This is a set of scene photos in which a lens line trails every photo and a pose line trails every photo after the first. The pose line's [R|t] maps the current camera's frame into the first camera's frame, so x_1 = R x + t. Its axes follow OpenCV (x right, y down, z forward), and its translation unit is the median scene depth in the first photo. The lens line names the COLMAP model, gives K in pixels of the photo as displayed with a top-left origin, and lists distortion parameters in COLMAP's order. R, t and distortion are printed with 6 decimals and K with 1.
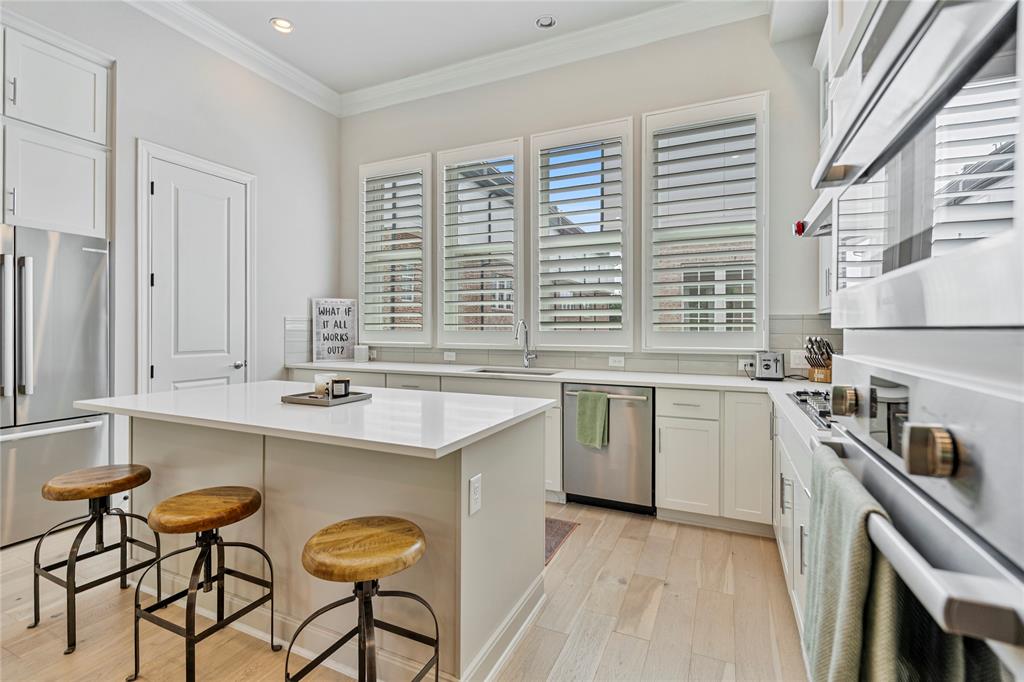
lens RADIAL K [[468.3, 0, 507.6], [0, 468.3, 330.9], [0, 0, 1]] dist [-0.009957, 0.000585]
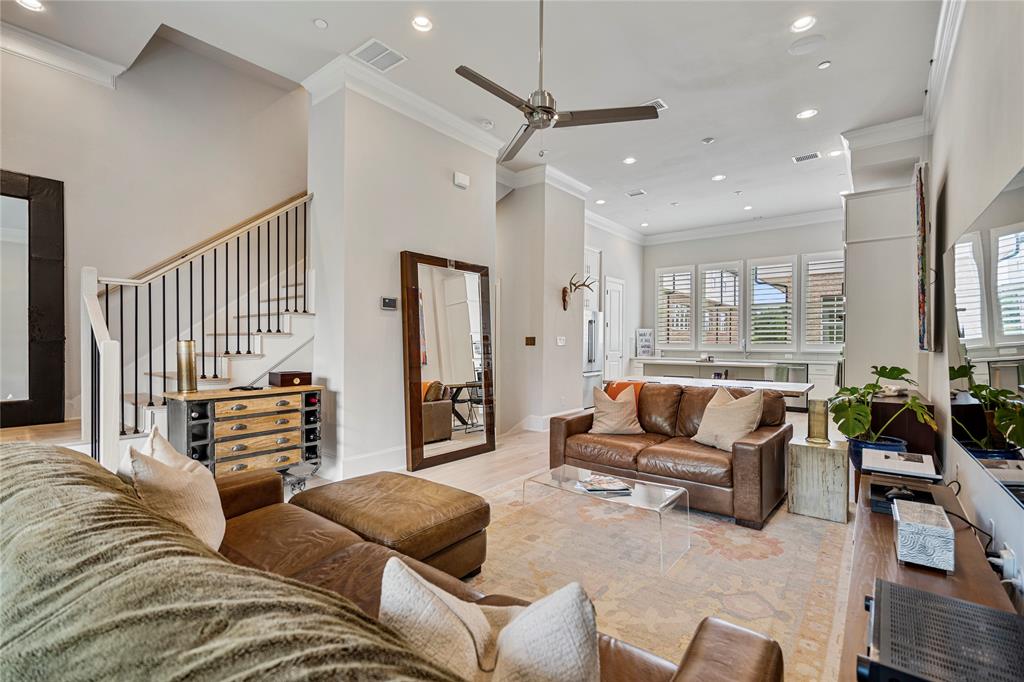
lens RADIAL K [[468.3, 0, 512.9], [0, 468.3, 343.4], [0, 0, 1]] dist [-0.009957, 0.000585]
pose [[0.972983, 0.001915, -0.230867, -0.517285], [-0.003530, 0.999972, -0.006582, 0.017892], [0.230848, 0.007220, 0.972963, -1.447367]]
